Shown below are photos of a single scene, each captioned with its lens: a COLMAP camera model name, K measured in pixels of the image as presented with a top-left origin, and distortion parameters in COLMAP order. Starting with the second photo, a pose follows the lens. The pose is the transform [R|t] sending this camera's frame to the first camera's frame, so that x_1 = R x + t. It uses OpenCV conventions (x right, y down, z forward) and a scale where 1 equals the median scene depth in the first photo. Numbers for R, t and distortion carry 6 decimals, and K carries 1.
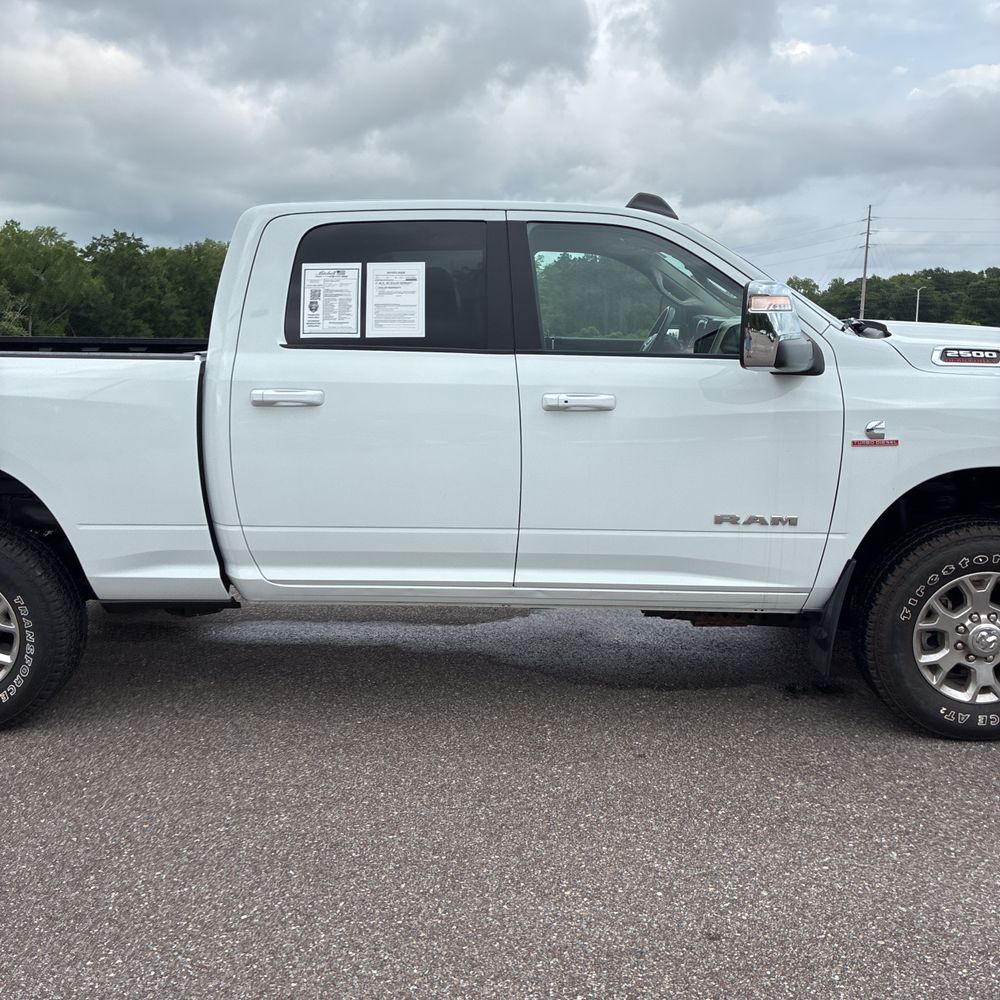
lens RADIAL K [[1029.5, 0, 500.0], [0, 1029.5, 500.0], [0, 0, 1]] dist [0.020529, -0.014255]
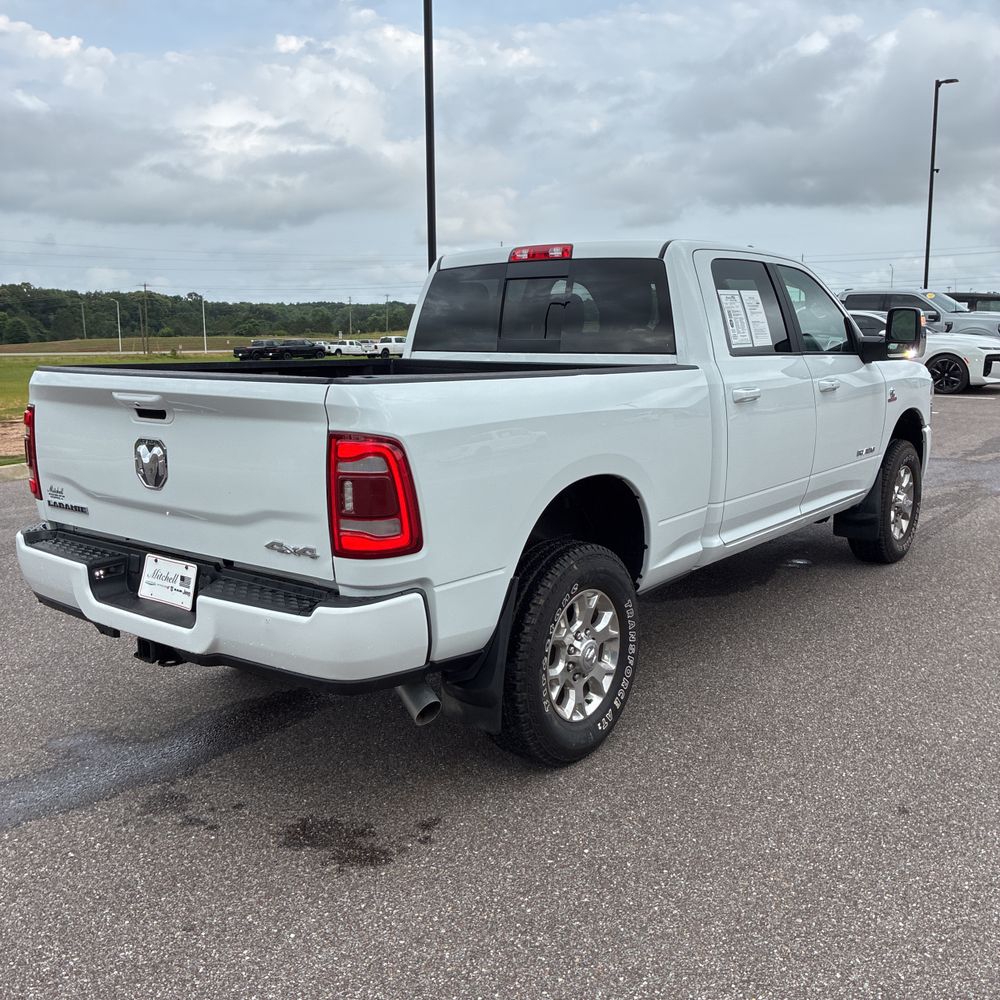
lens RADIAL K [[1029.5, 0, 500.0], [0, 1029.5, 500.0], [0, 0, 1]] dist [0.020529, -0.014255]
pose [[0.561603, -0.136905, 0.816002, -1.420042], [0.149840, 0.986738, 0.062425, -0.094403], [-0.813726, 0.087212, 0.574668, 0.515962]]
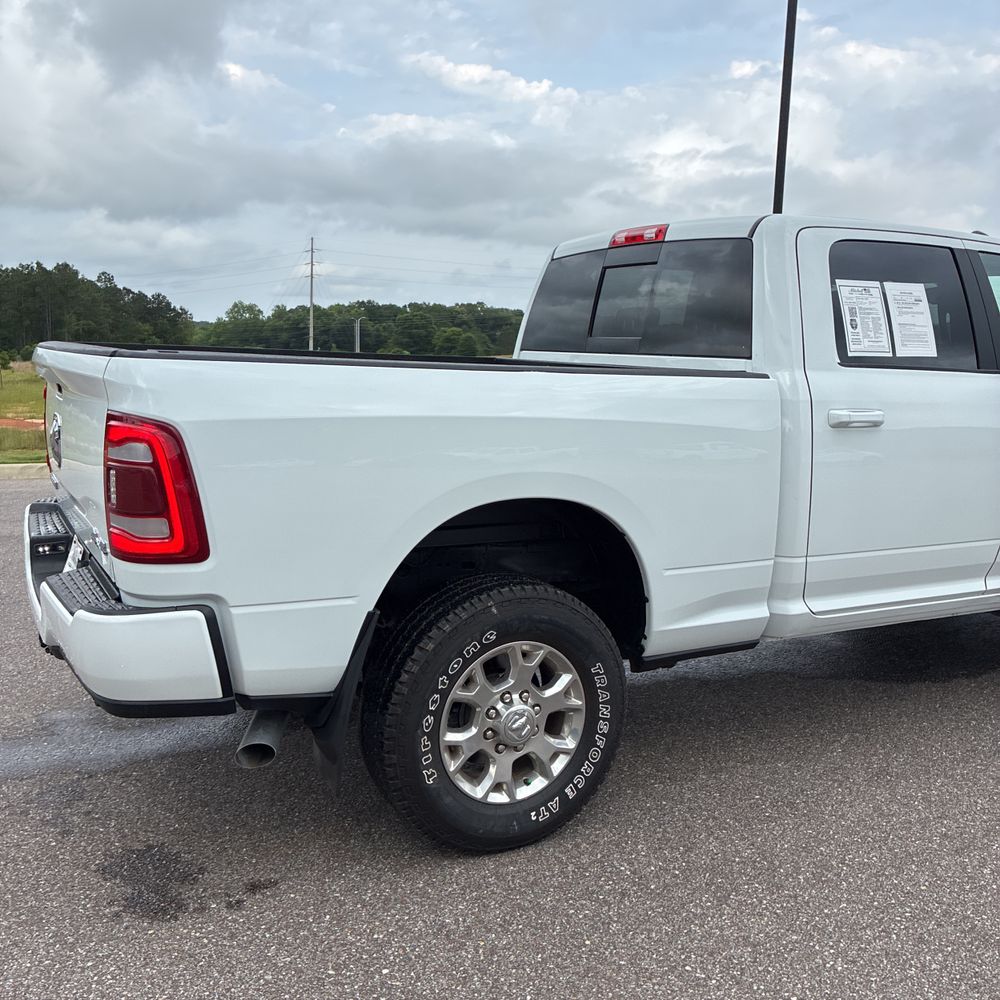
lens RADIAL K [[1023.4, 0, 491.1], [0, 1023.4, 491.6], [0, 0, 1]] dist [0.005826, 0.003110]
pose [[0.857101, -0.045211, 0.513160, -0.975208], [0.059910, 0.998130, -0.012126, -0.038954], [-0.511653, 0.041136, 0.858207, 0.353345]]
